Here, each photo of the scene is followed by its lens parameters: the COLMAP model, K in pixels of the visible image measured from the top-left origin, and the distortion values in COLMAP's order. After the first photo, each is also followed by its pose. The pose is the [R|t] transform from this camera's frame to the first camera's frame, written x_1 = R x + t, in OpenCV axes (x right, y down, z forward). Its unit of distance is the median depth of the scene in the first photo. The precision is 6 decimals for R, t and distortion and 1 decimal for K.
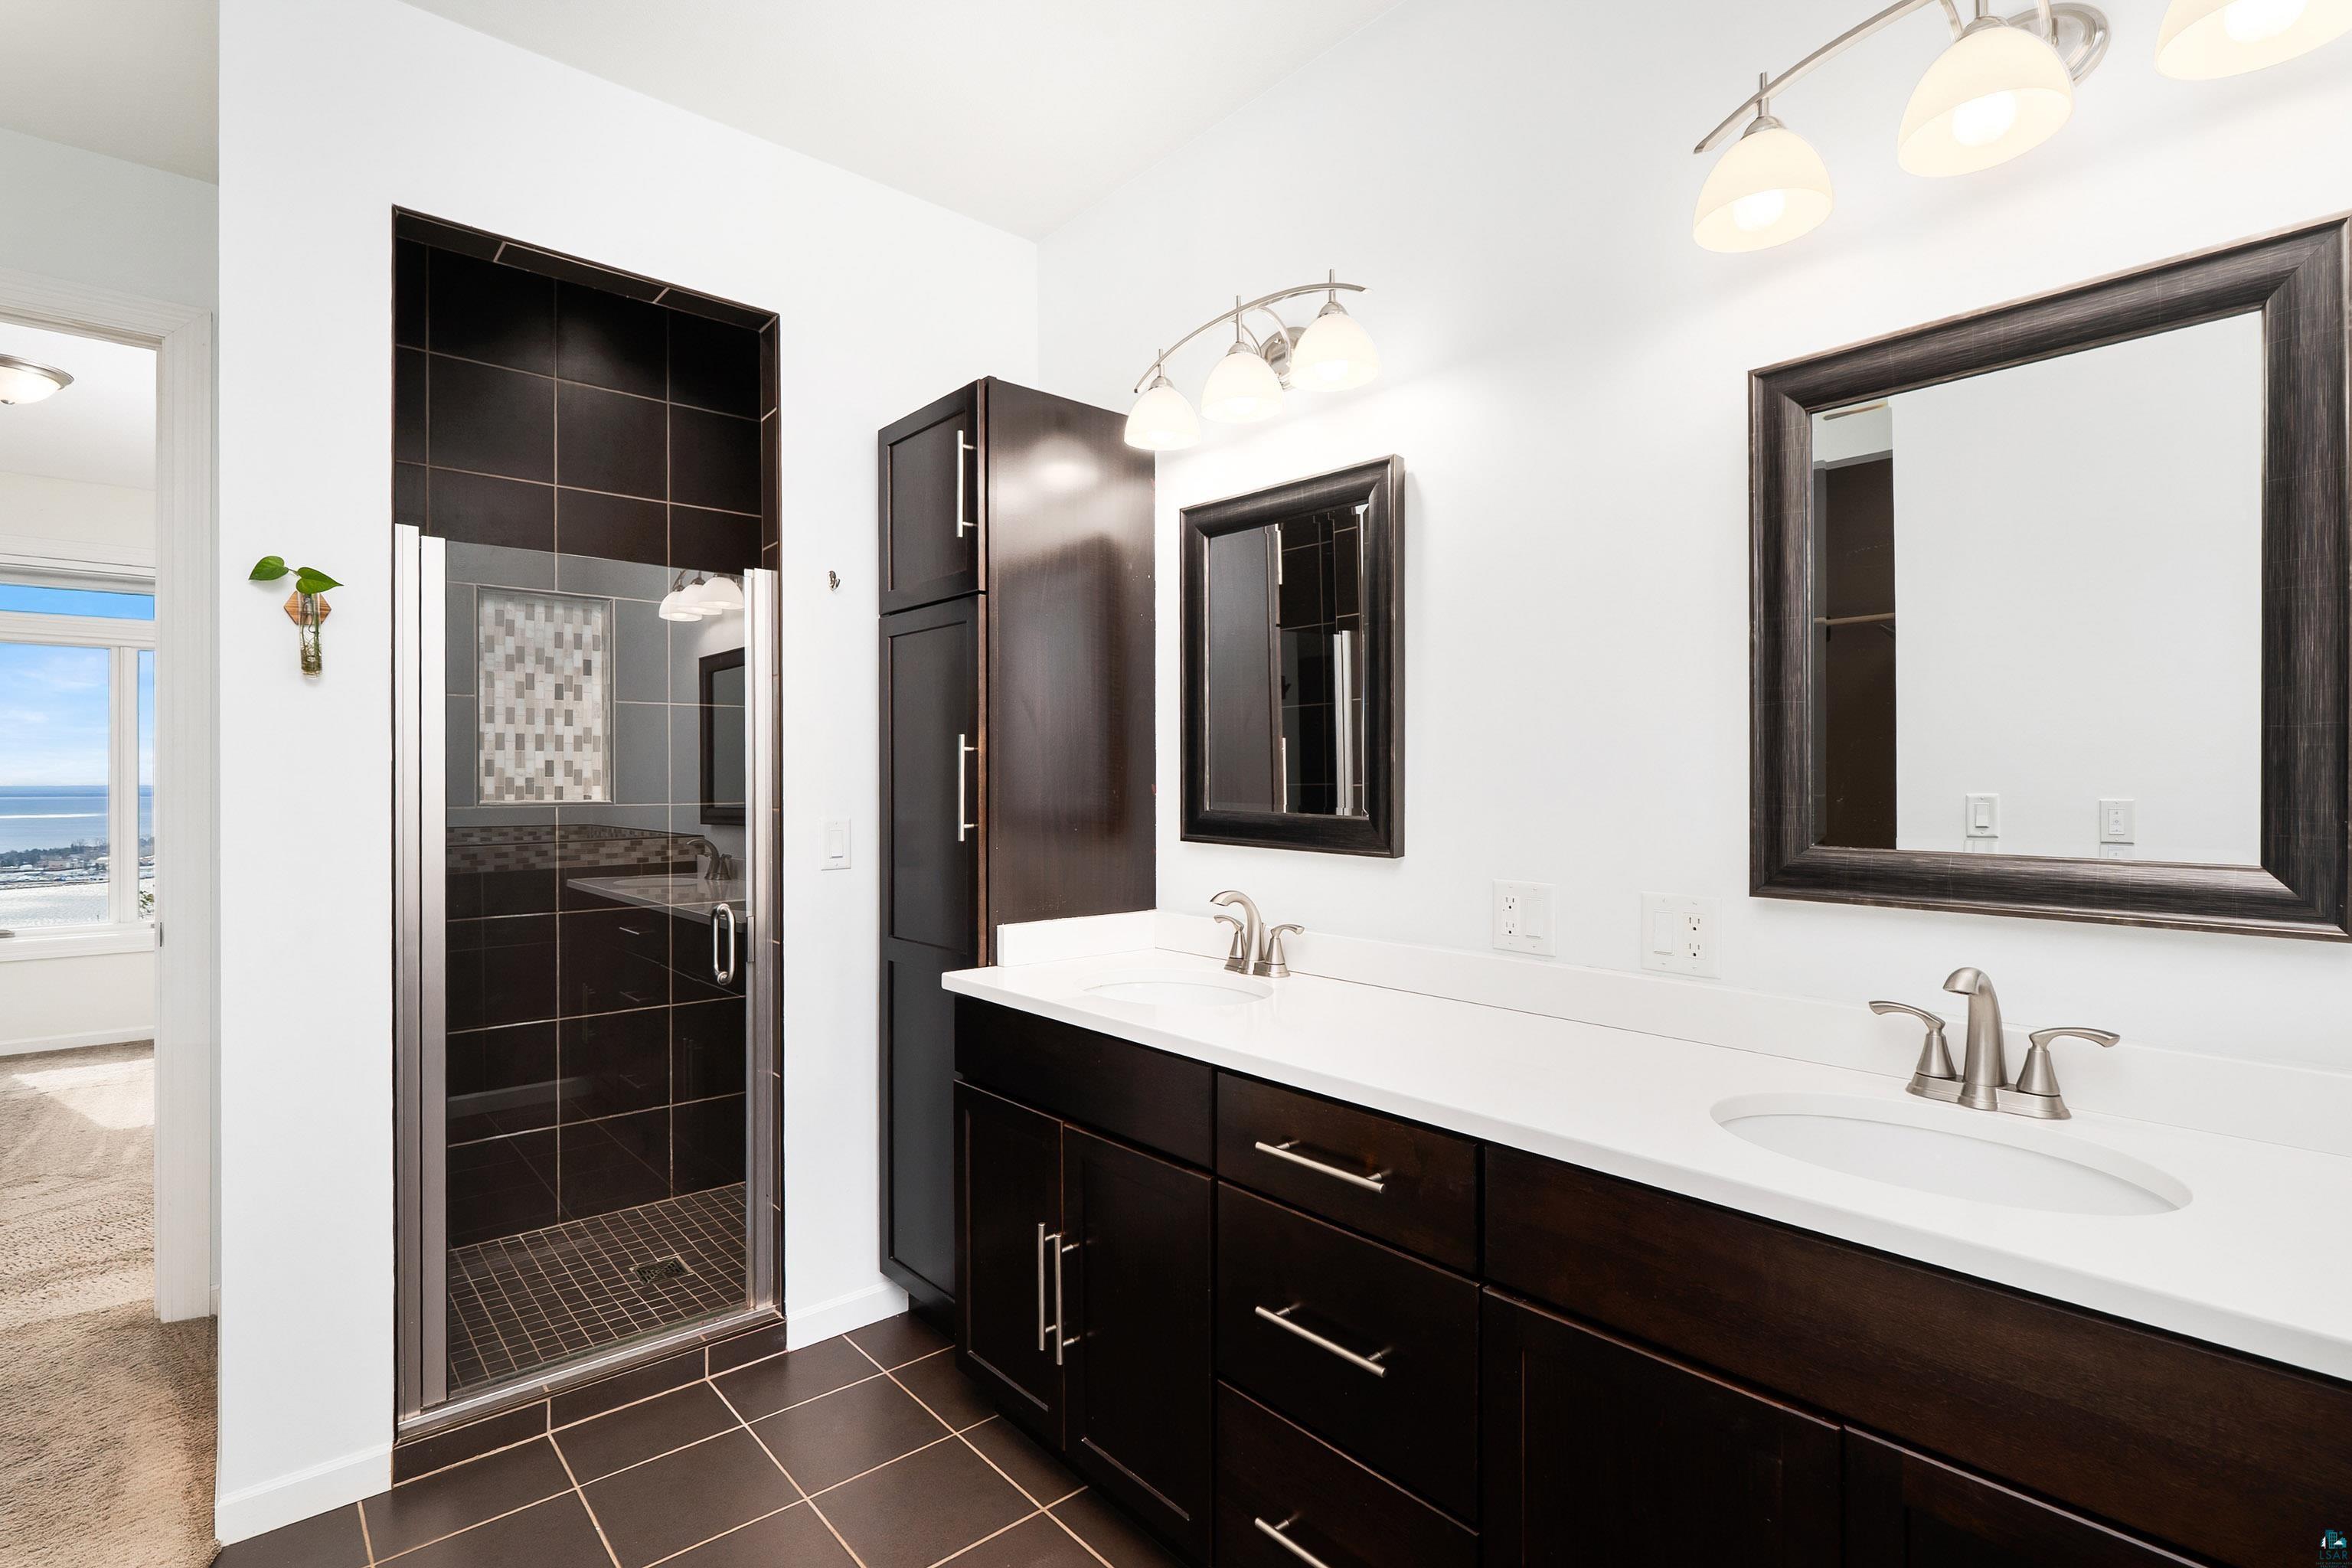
lens RADIAL K [[1114.9, 0, 1173.3], [0, 1114.9, 784.2], [0, 0, 1]] dist [-0.000405, 0.000294]
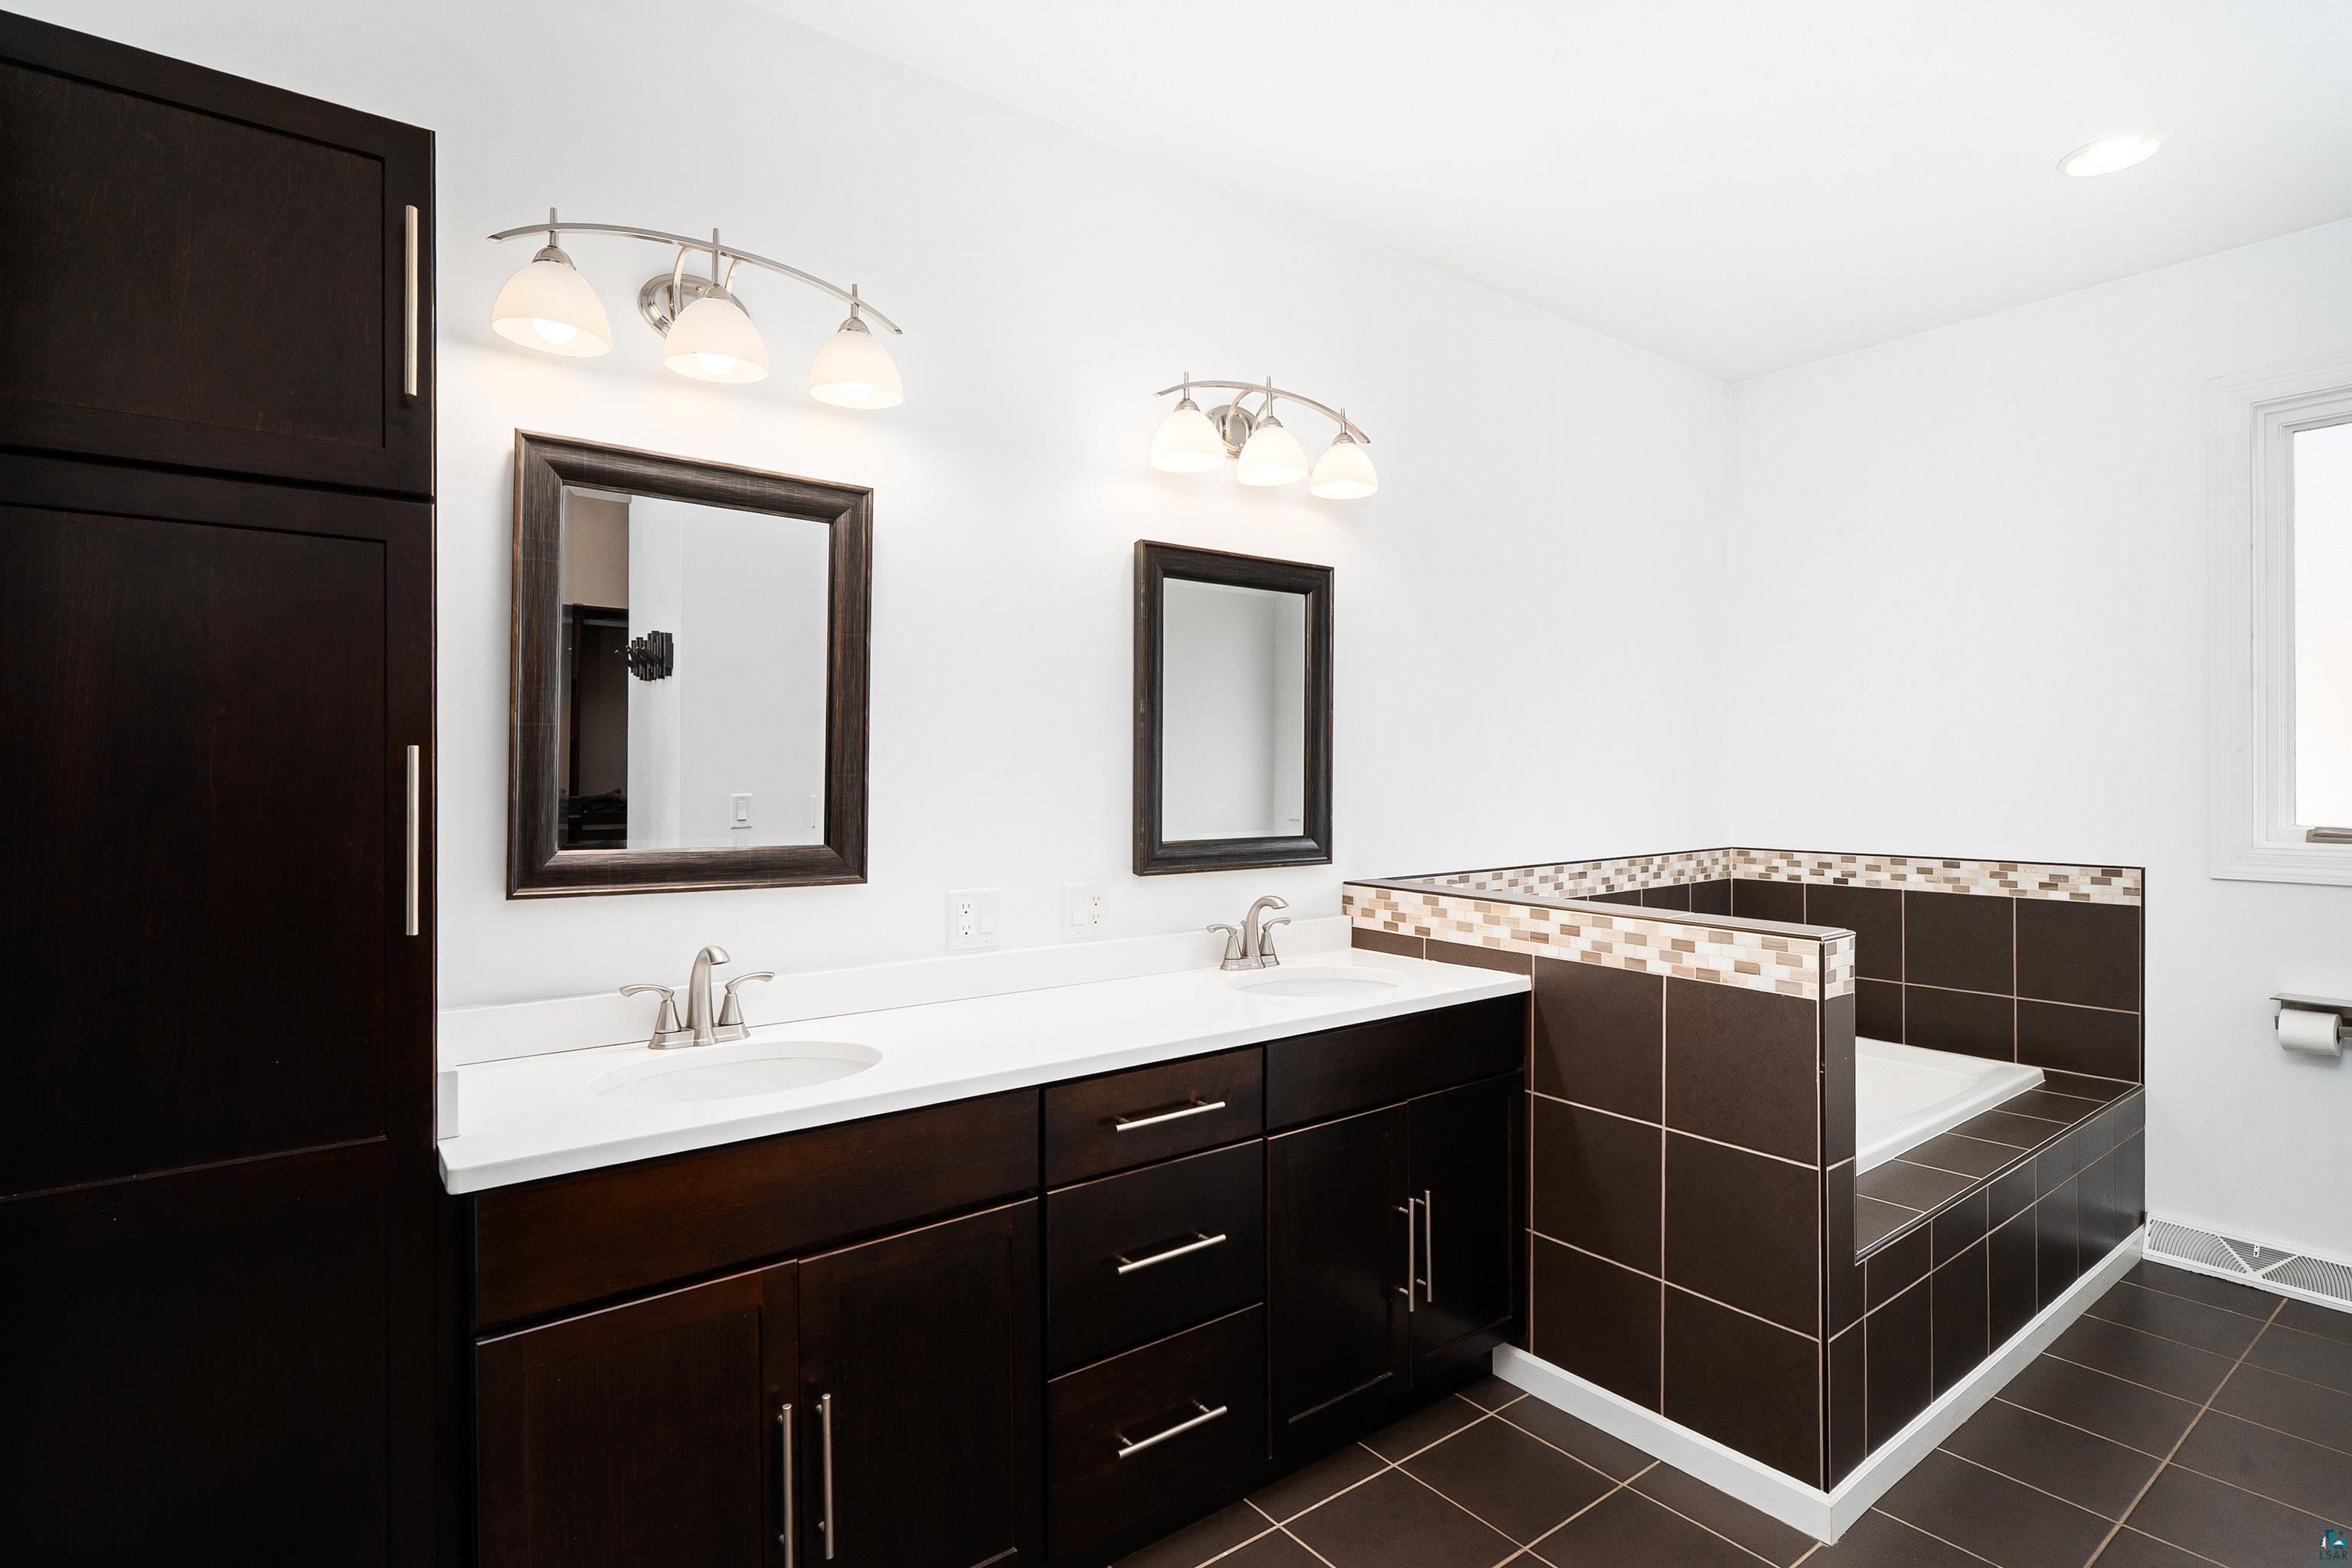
lens RADIAL K [[1156.3, 0, 1176.0], [0, 1156.3, 784.0], [0, 0, 1]] dist [0.002122, 0.000553]
pose [[0.071355, -0.014668, 0.997343, -0.889817], [0.002388, 0.999892, 0.014535, -0.041918], [-0.997448, 0.001344, 0.071382, 0.680054]]
